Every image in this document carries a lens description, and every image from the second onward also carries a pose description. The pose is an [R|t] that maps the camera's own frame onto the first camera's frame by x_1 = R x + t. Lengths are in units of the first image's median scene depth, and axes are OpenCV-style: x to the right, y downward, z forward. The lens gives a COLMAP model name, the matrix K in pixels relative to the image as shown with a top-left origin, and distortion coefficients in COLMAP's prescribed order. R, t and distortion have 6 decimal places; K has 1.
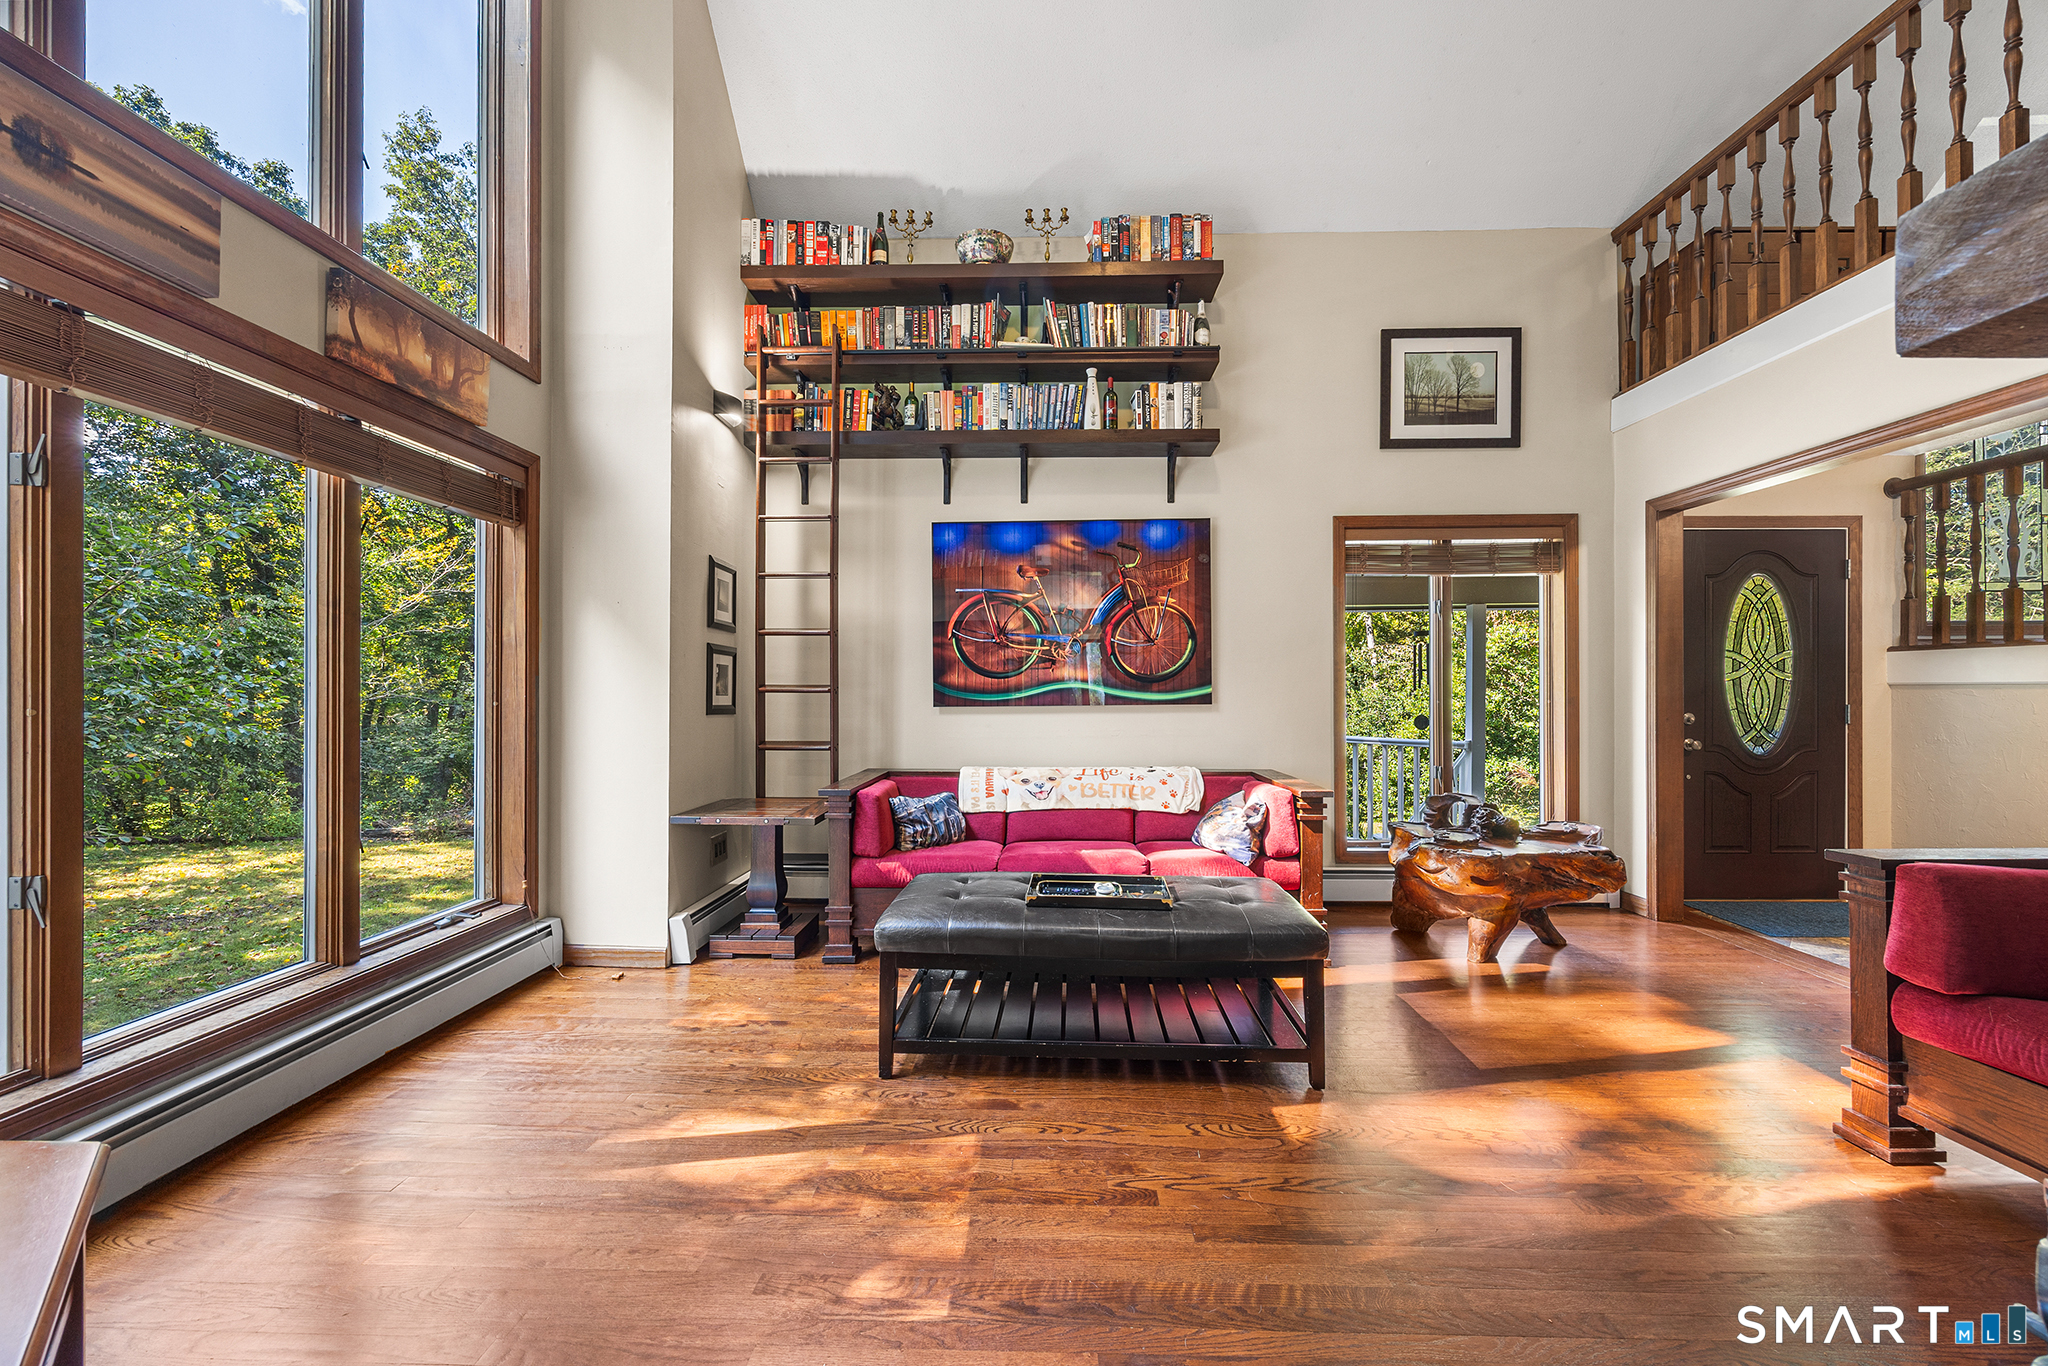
lens RADIAL K [[806.2, 0, 1022.7], [0, 806.2, 693.0], [0, 0, 1]] dist [-0.001158, -0.000329]
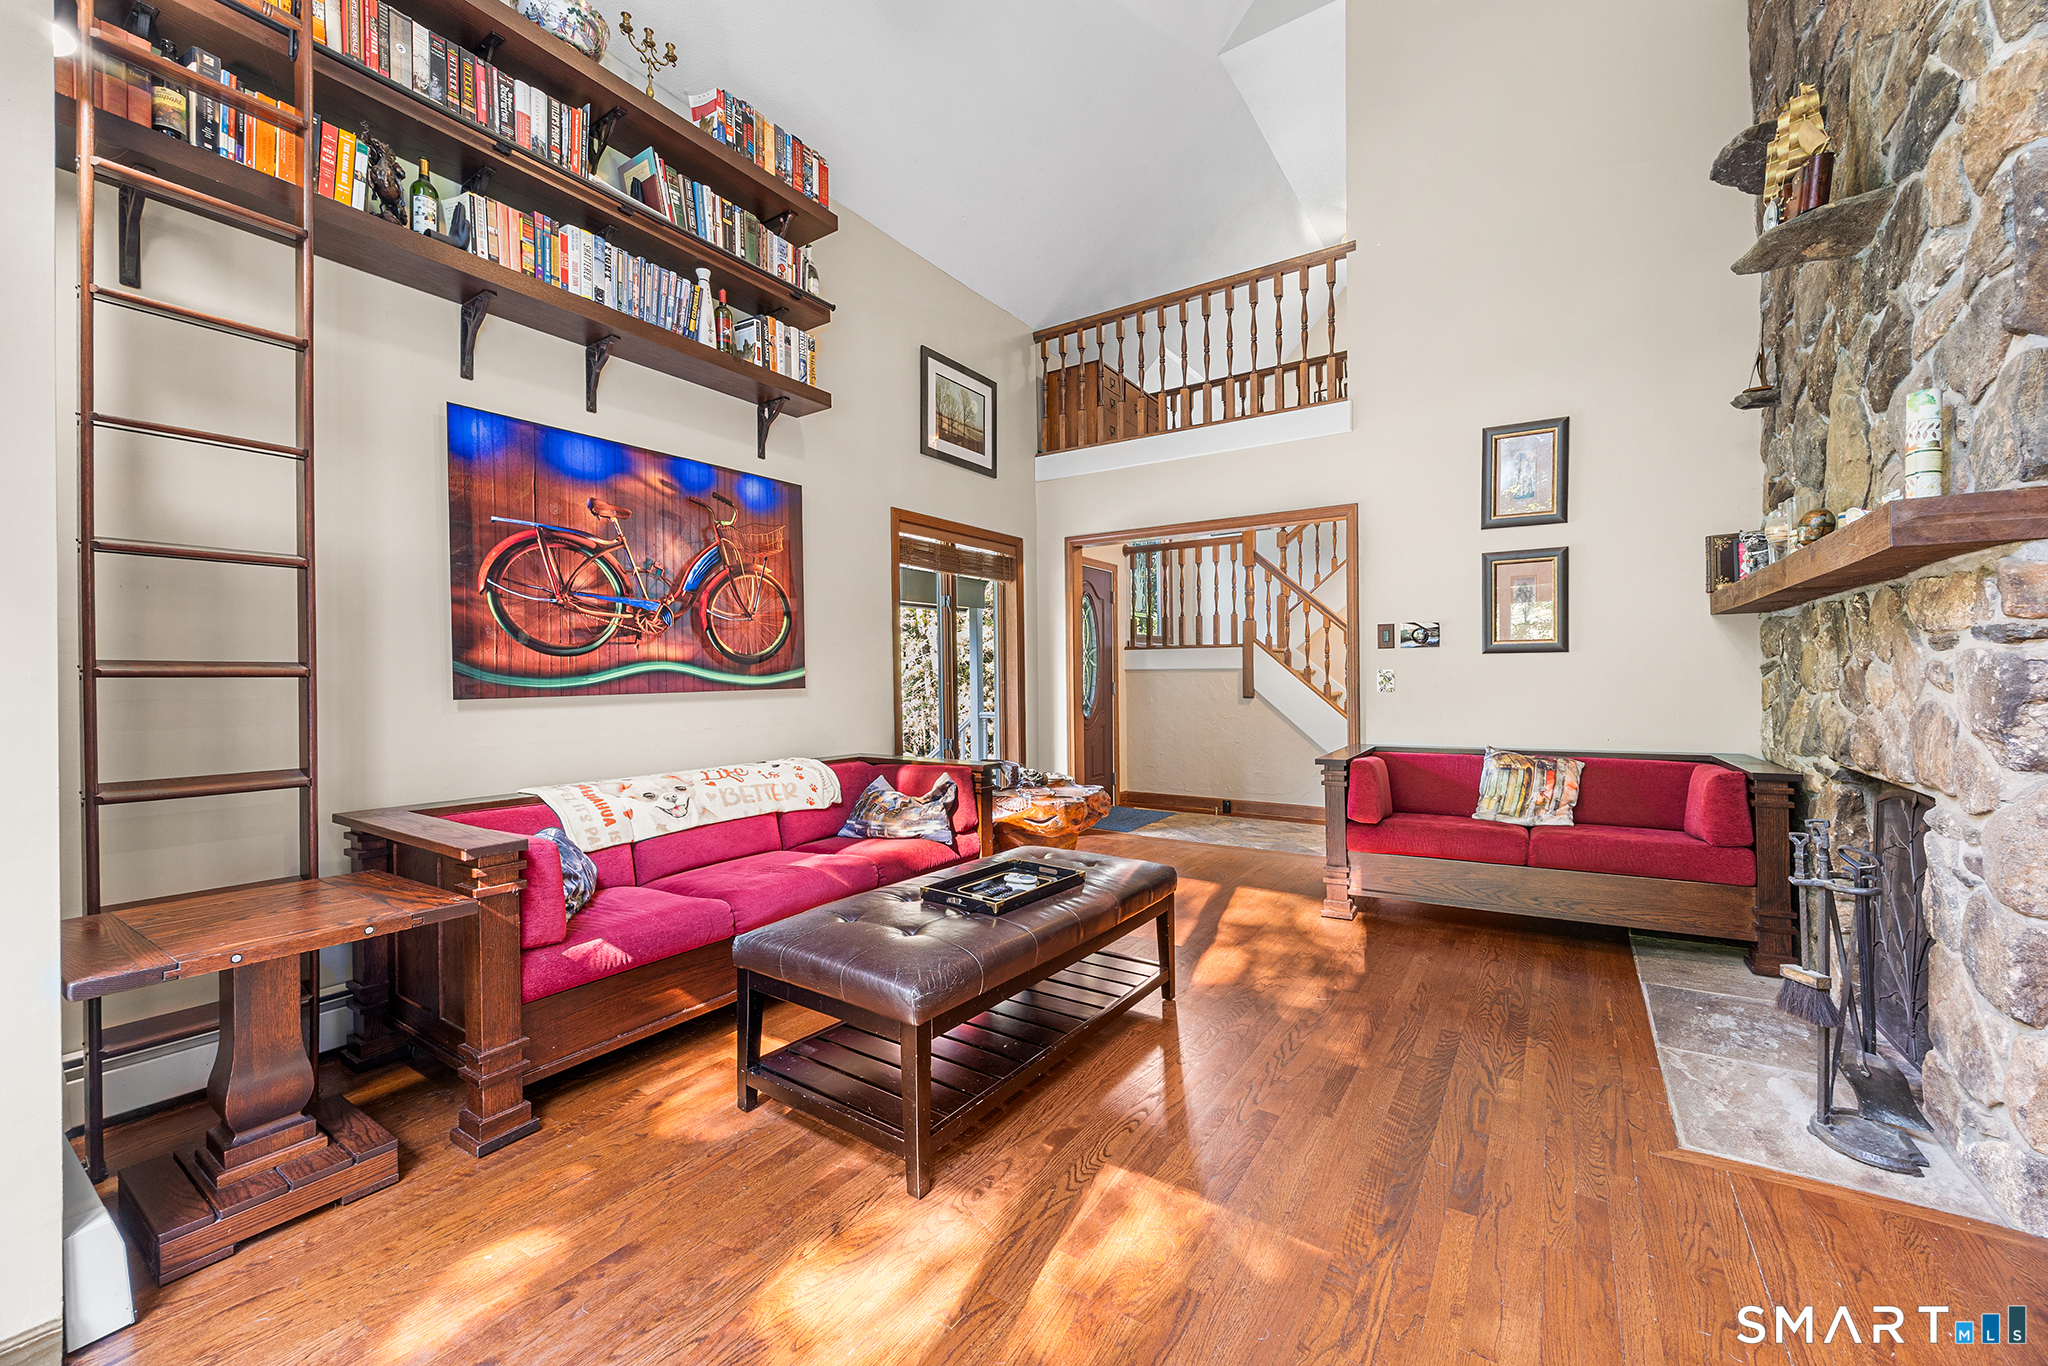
lens RADIAL K [[806.2, 0, 1041.8], [0, 806.2, 681.4], [0, 0, 1]] dist [-0.001158, -0.000329]
pose [[0.511190, -0.008587, 0.859425, -0.420968], [0.008857, 0.999950, 0.004723, 0.004073], [-0.859422, 0.005198, 0.511240, 0.300148]]
